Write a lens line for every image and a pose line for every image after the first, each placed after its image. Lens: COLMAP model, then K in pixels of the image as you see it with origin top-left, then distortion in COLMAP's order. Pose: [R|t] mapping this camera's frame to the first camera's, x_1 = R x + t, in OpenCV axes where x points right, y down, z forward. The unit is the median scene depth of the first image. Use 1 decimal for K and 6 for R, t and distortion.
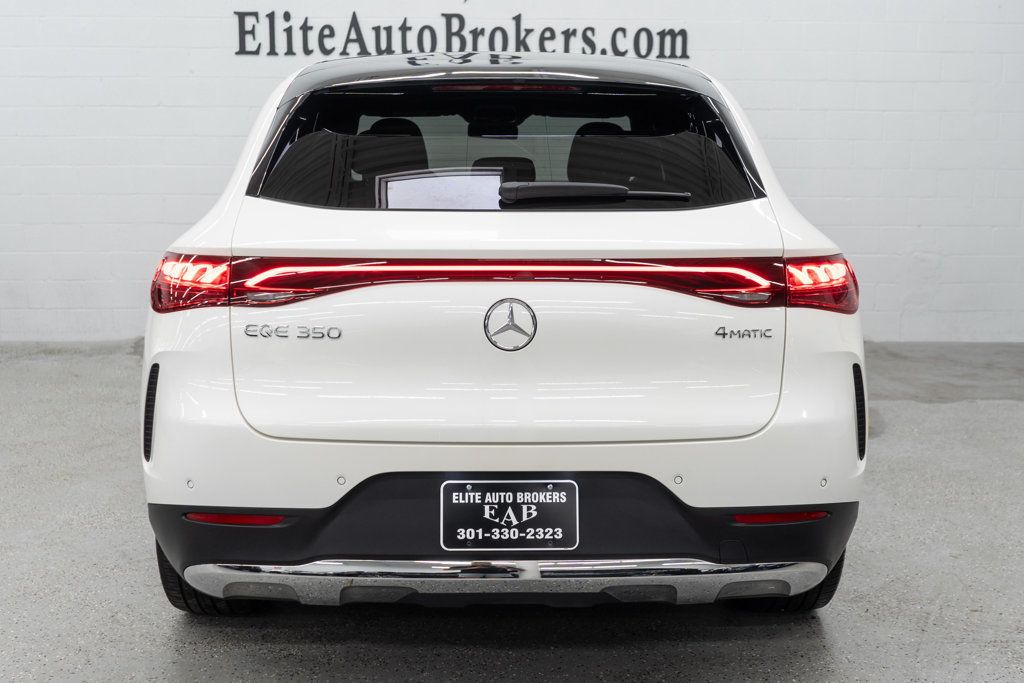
lens RADIAL K [[1205.2, 0, 489.8], [0, 1205.2, 256.8], [0, 0, 1]] dist [-0.008506, -0.008129]
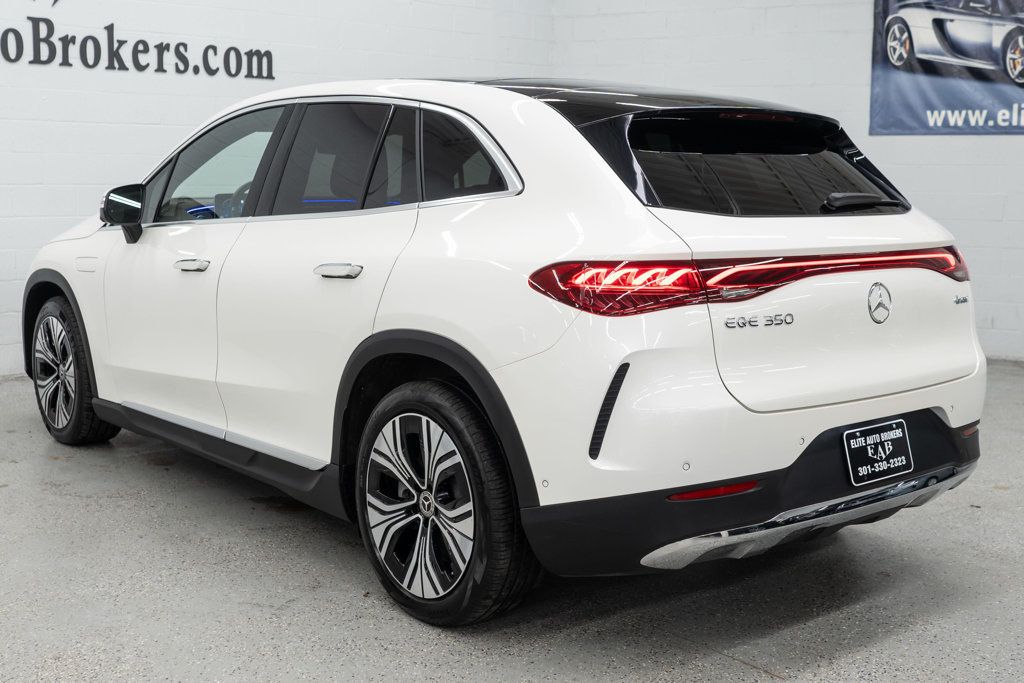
lens RADIAL K [[1229.5, 0, 439.3], [0, 1229.5, 251.7], [0, 0, 1]] dist [-0.012521, 0.009050]
pose [[0.788747, -0.036131, 0.613655, -1.138759], [0.049029, 0.998788, -0.004212, -0.015055], [-0.612759, 0.033409, 0.789563, 0.248528]]
